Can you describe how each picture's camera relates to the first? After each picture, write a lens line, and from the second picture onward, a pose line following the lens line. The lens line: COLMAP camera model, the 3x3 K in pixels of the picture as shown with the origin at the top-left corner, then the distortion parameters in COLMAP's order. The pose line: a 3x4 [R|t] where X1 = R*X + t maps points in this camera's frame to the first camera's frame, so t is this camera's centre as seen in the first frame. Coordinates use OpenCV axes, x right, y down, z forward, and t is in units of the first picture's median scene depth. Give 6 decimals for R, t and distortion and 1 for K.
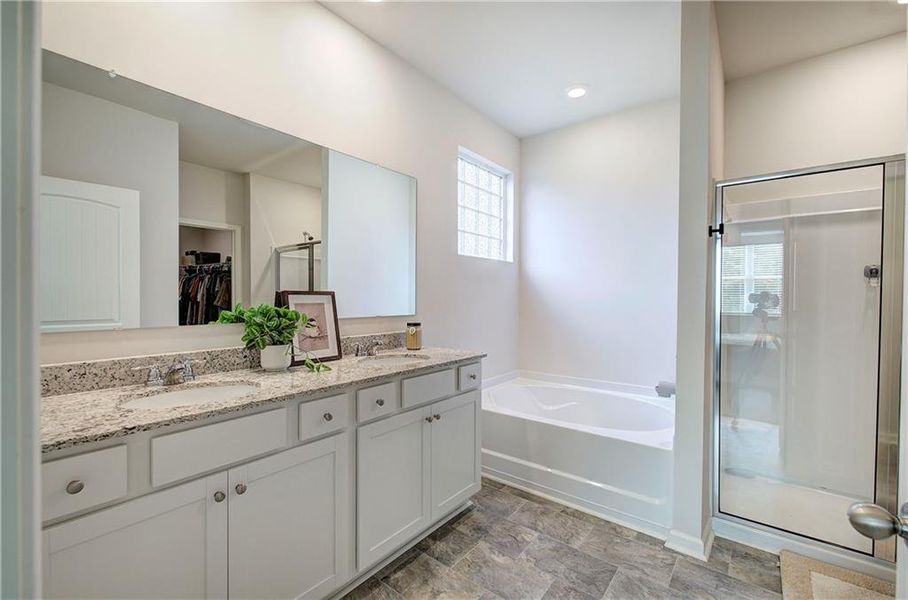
lens RADIAL K [[387.0, 0, 456.4], [0, 387.0, 299.2], [0, 0, 1]] dist [-0.018007, 0.000444]
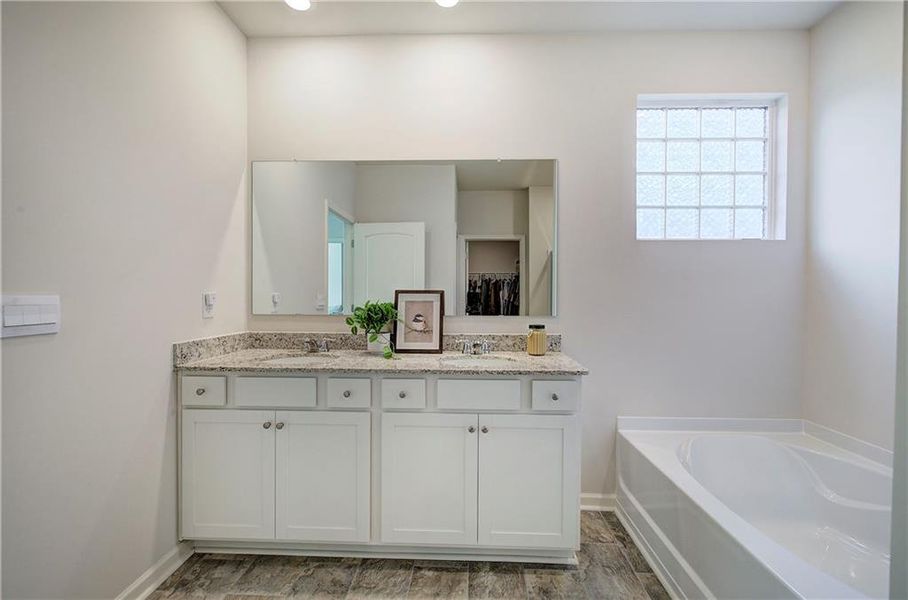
lens RADIAL K [[382.8, 0, 454.0], [0, 382.8, 303.3], [0, 0, 1]] dist [-0.020581, -0.000032]
pose [[0.578026, 0.013227, -0.815911, 0.555857], [-0.008933, 0.999911, 0.009881, 0.005205], [0.815969, 0.001577, 0.578093, 0.393577]]
